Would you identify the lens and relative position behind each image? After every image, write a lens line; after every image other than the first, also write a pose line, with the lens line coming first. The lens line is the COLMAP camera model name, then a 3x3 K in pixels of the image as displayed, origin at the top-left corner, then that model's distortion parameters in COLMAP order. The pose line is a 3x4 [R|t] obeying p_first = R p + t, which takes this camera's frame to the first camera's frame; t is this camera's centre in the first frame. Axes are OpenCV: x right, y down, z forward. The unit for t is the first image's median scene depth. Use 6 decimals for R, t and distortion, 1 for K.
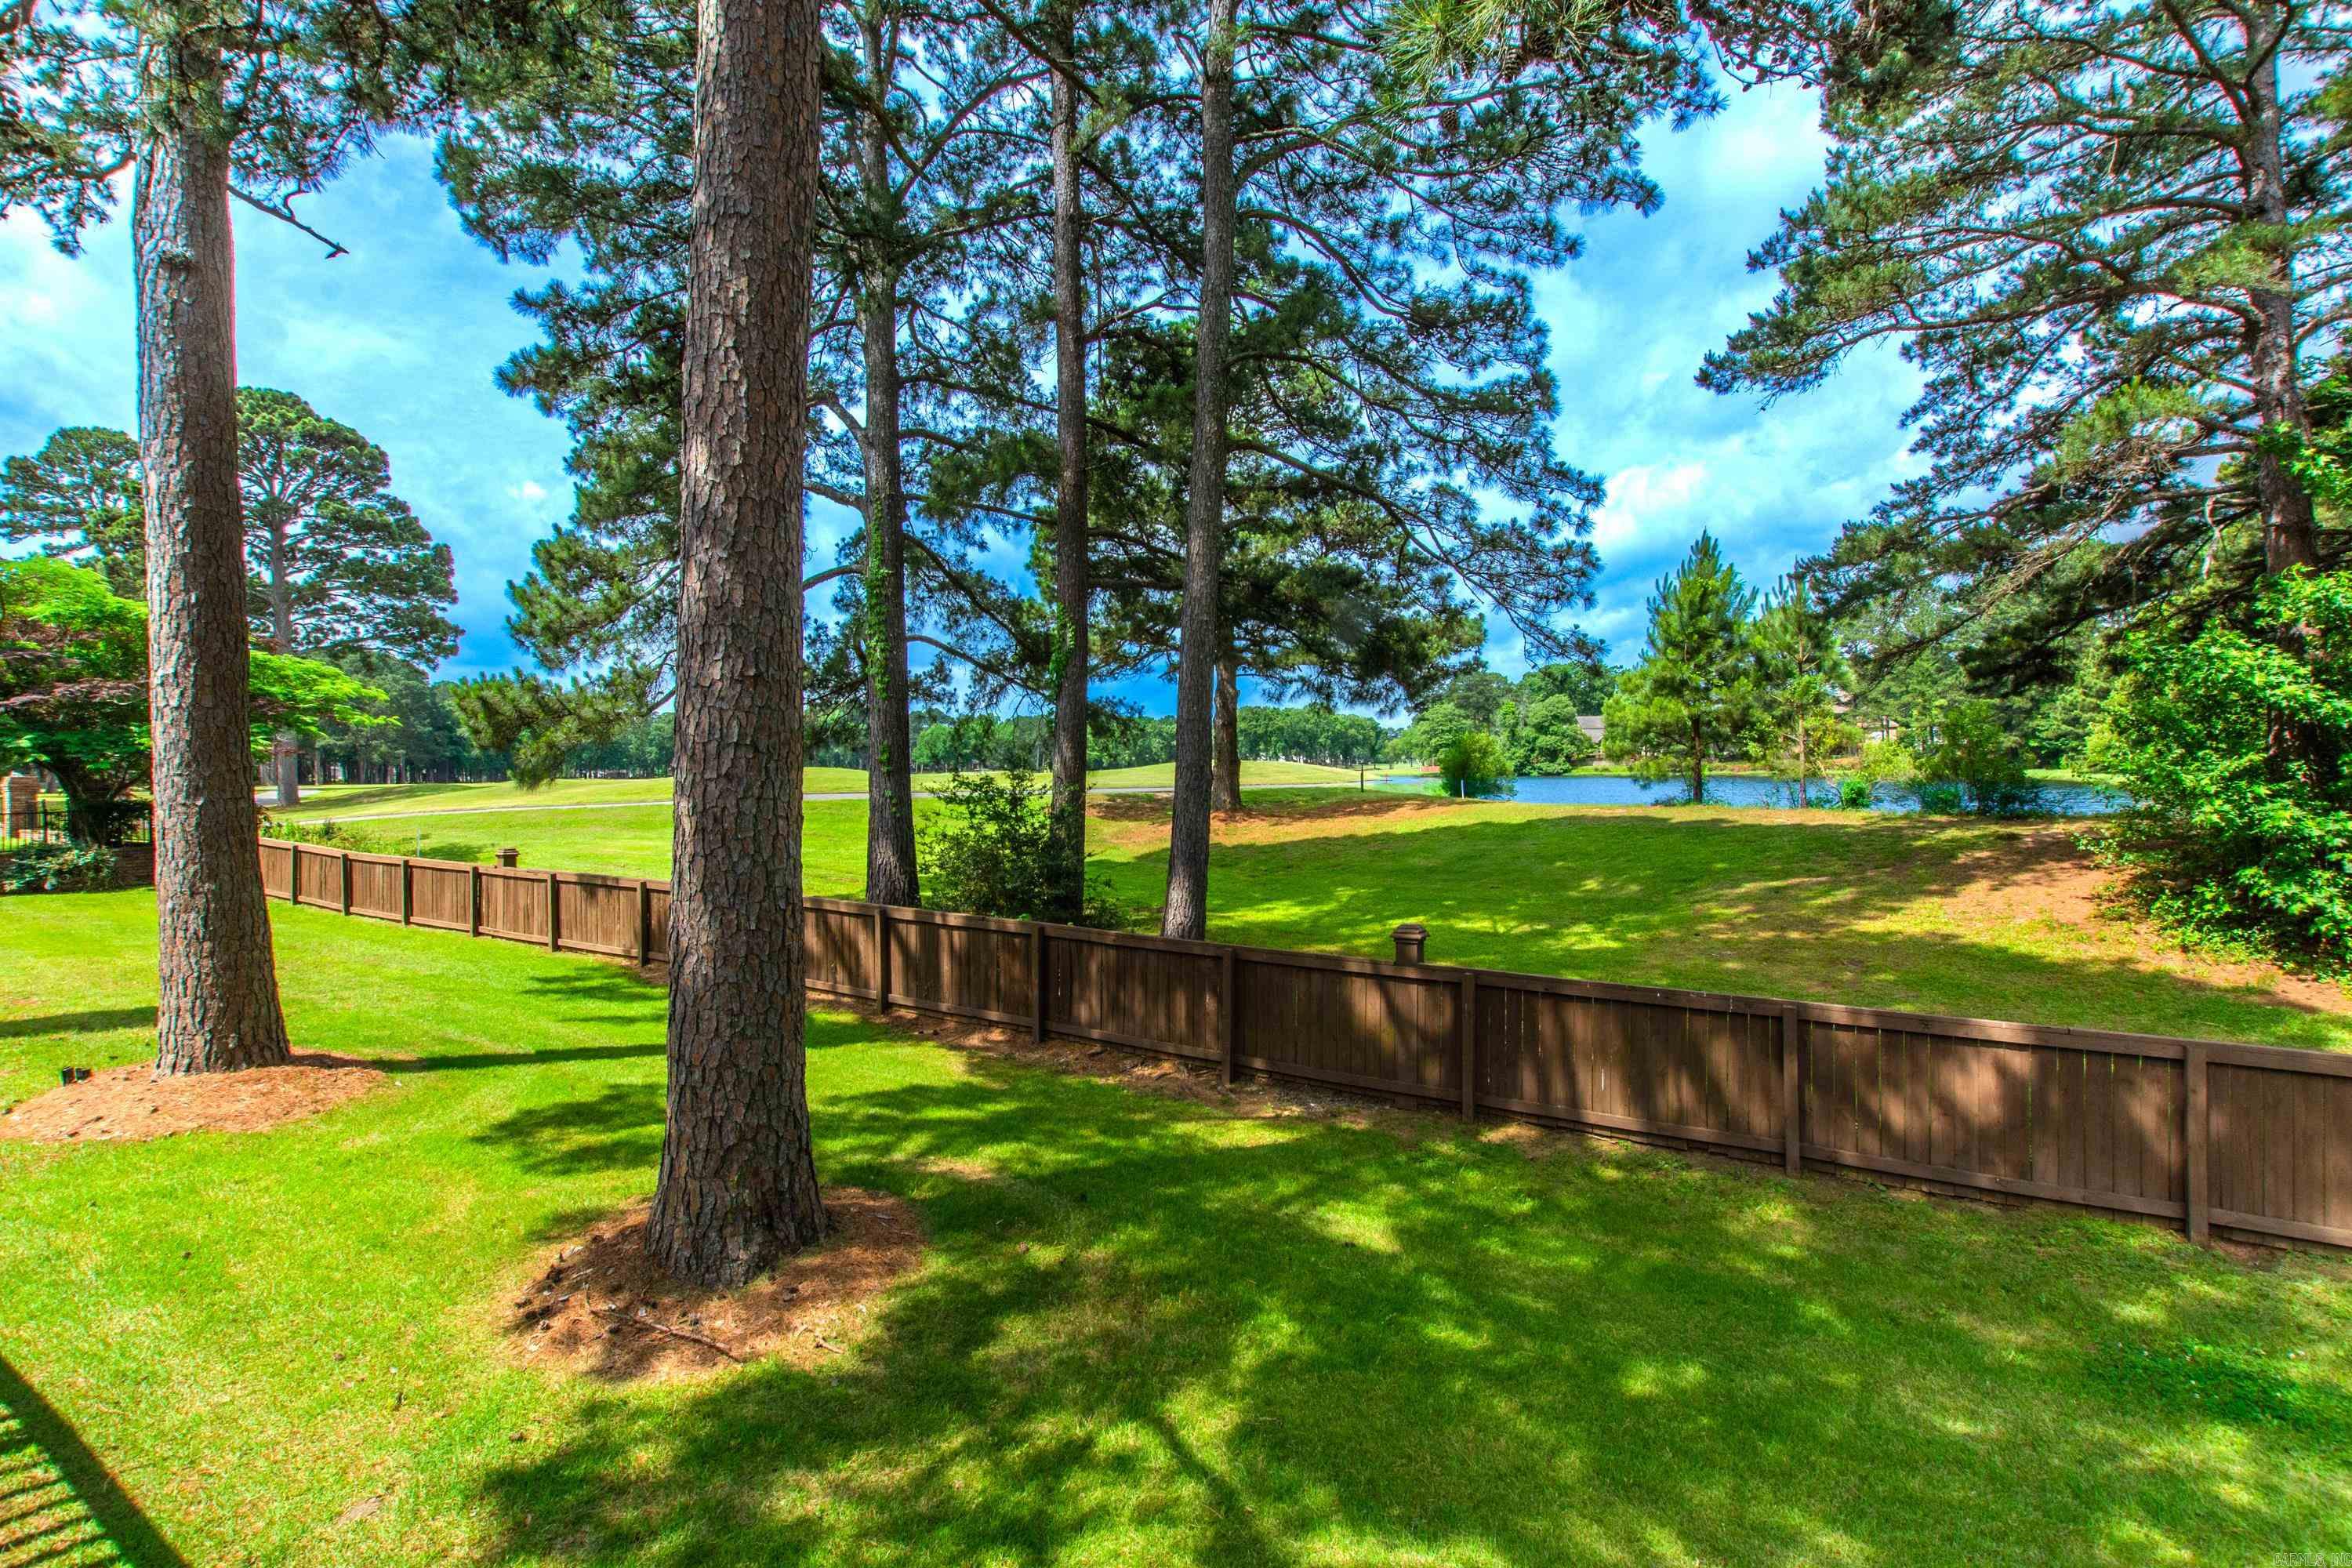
lens RADIAL K [[1077.0, 0, 1176.0], [0, 1077.0, 784.0], [0, 0, 1]] dist [0.003864, 0.001411]
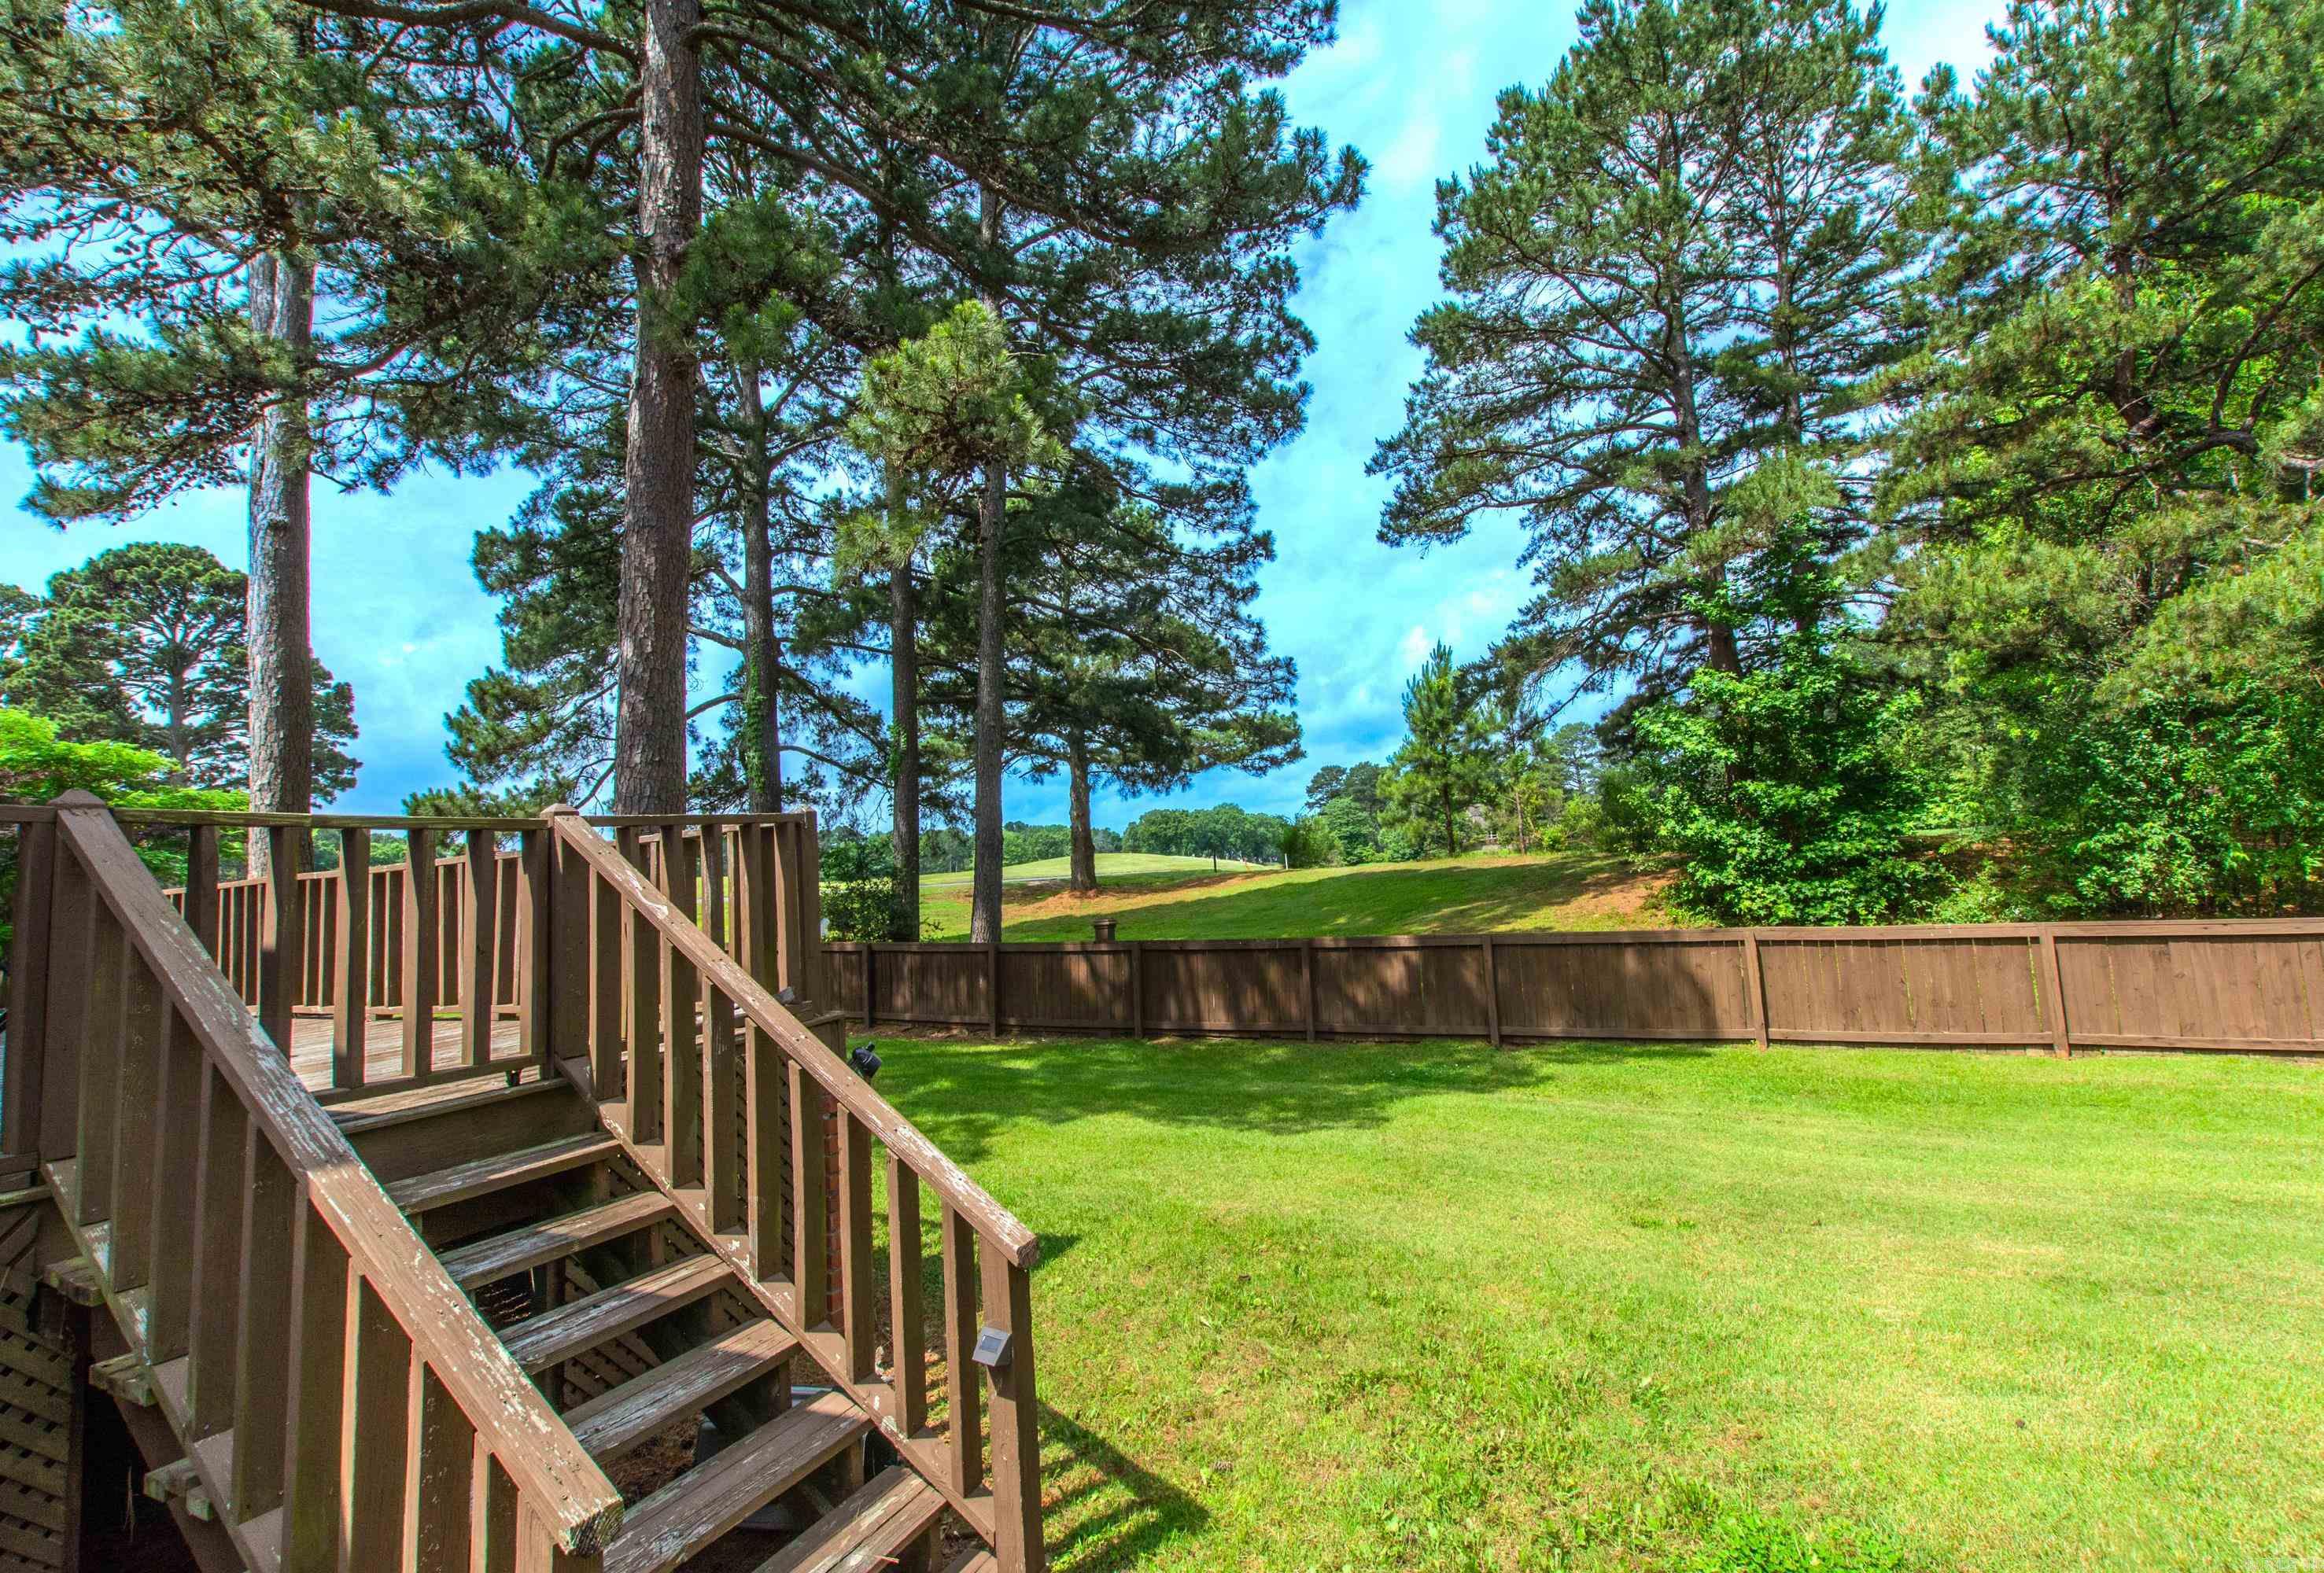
lens RADIAL K [[1091.7, 0, 1162.0], [0, 1091.7, 786.5], [0, 0, 1]] dist [0.011851, -0.000795]
pose [[0.996909, -0.037776, 0.068892, 0.097803], [0.044548, 0.994033, -0.099564, 0.052138], [-0.064720, 0.102325, 0.992643, -0.273010]]
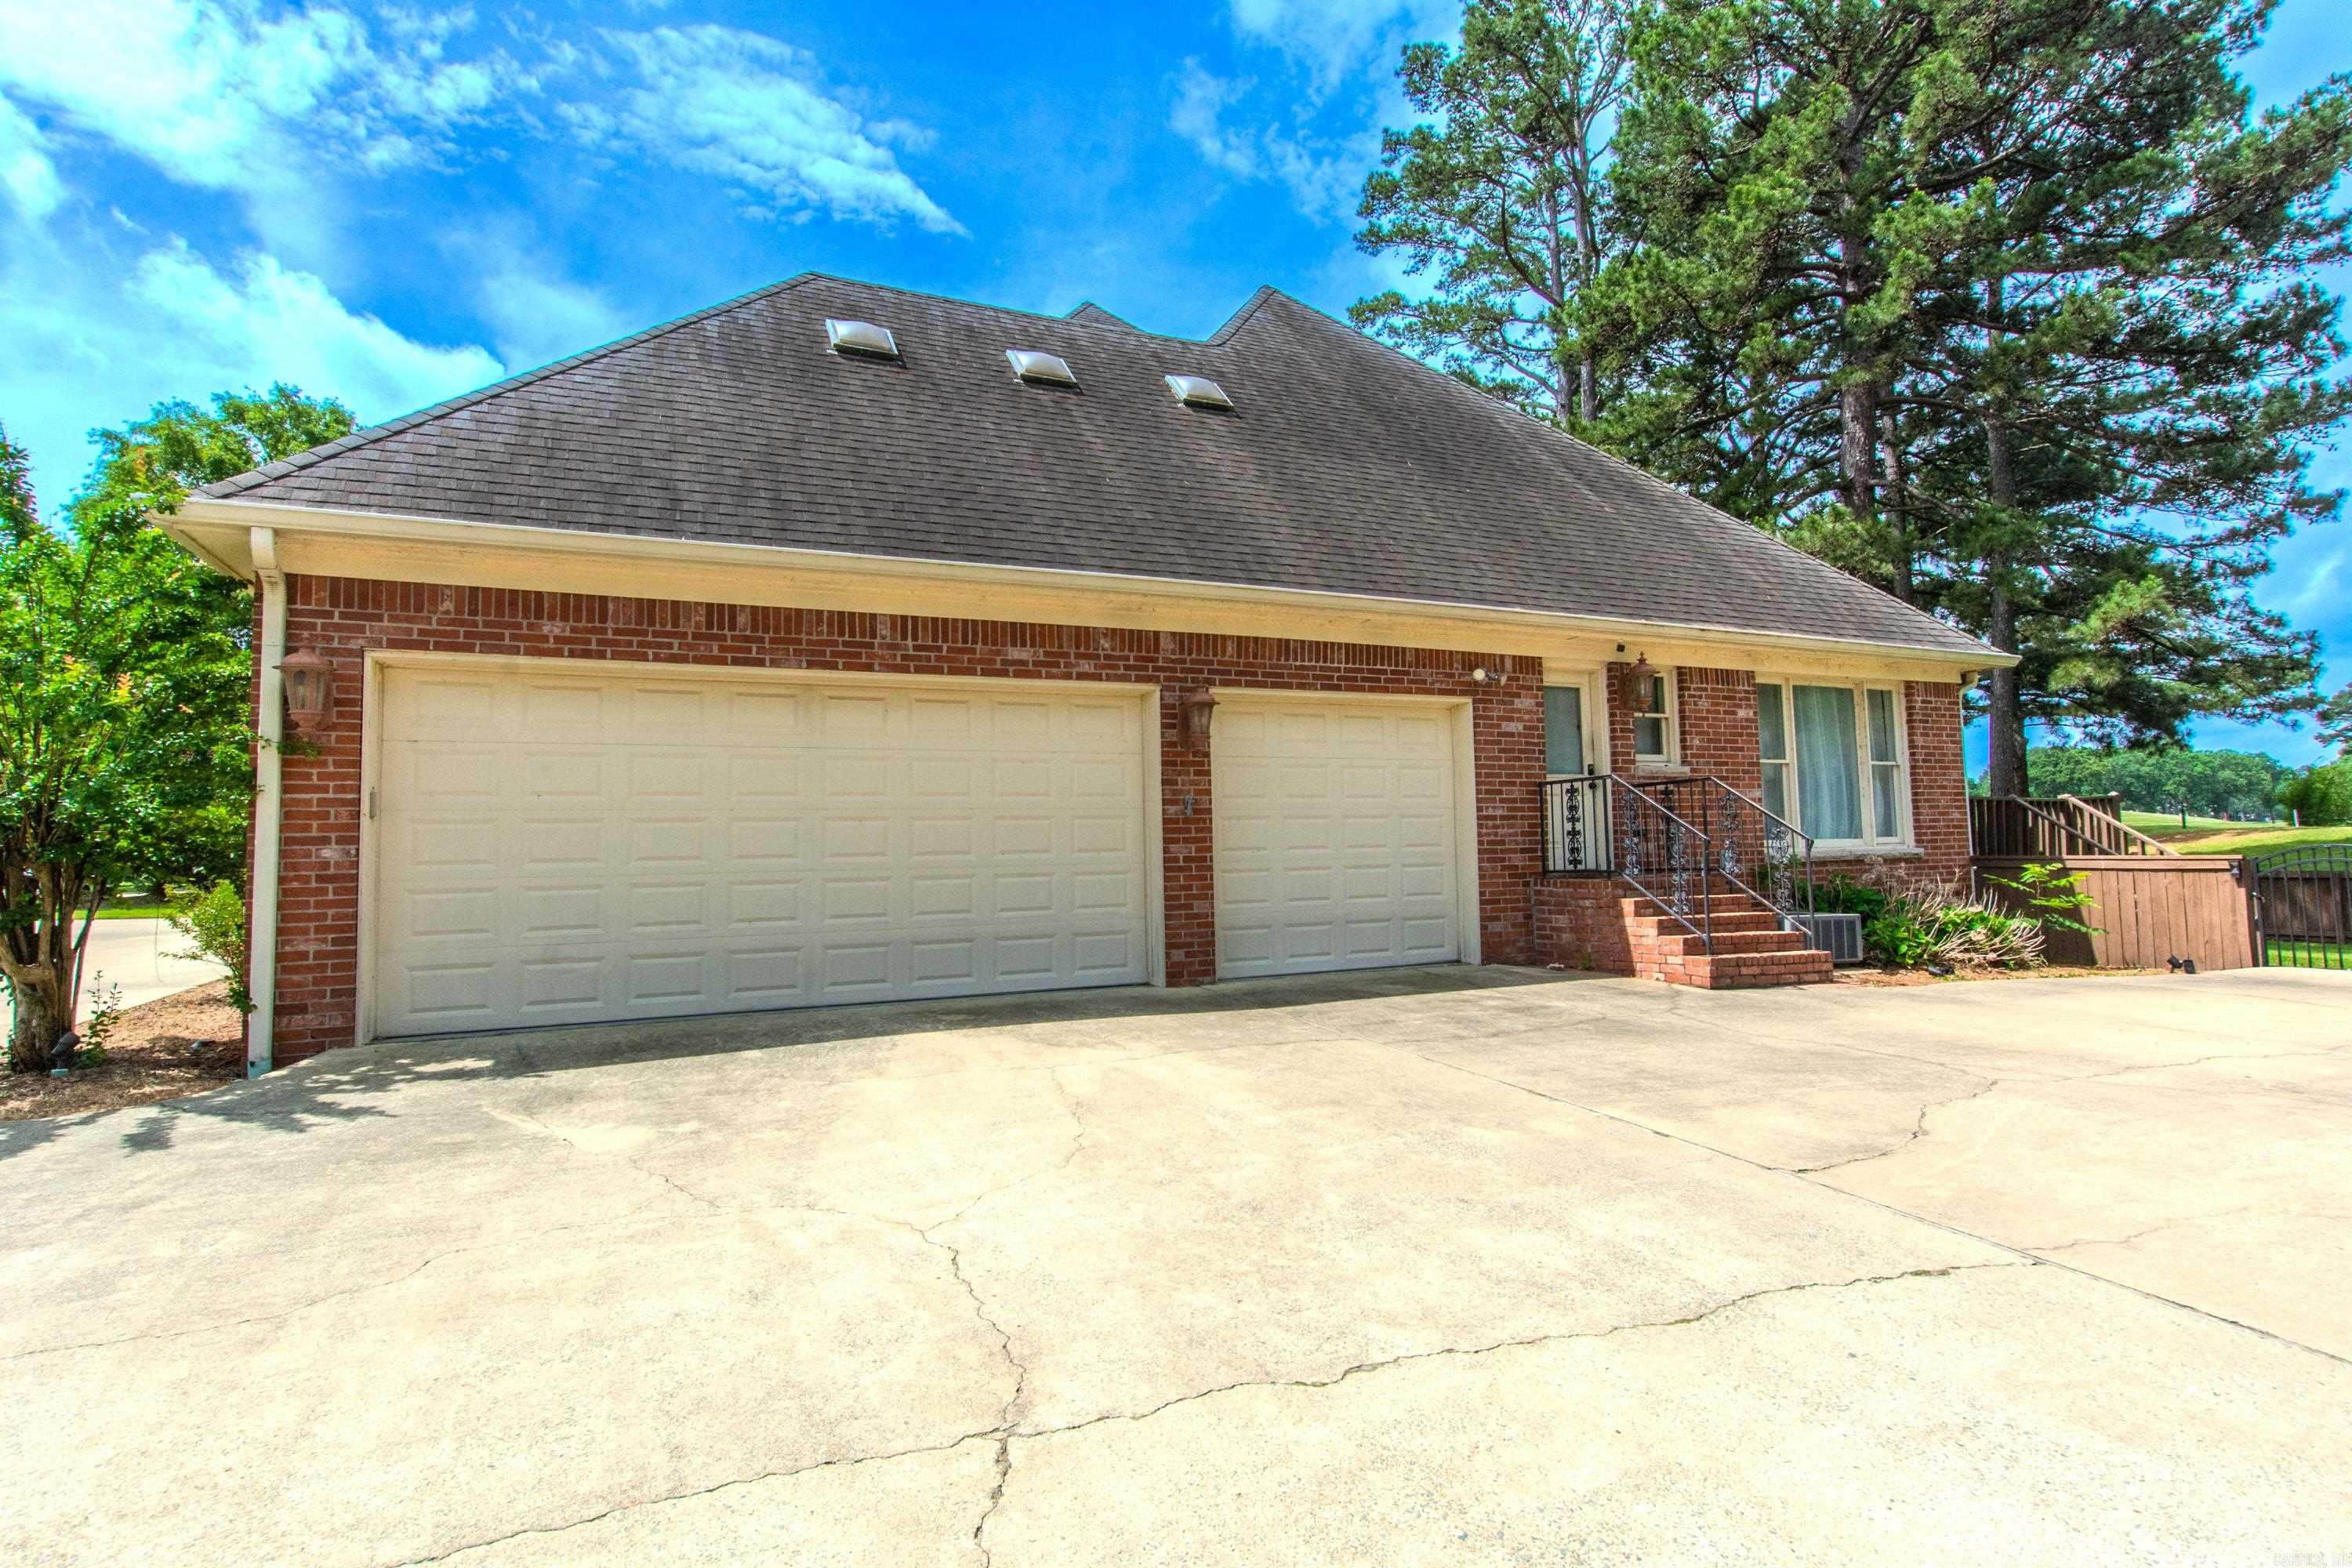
lens RADIAL K [[1118.6, 0, 1176.0], [0, 1118.6, 784.0], [0, 0, 1]] dist [0.000039, -0.000018]
pose [[0.827104, -0.032571, -0.561104, -0.065289], [-0.003998, 0.997953, -0.063823, 0.072537], [0.562034, 0.055031, 0.825281, -1.008544]]
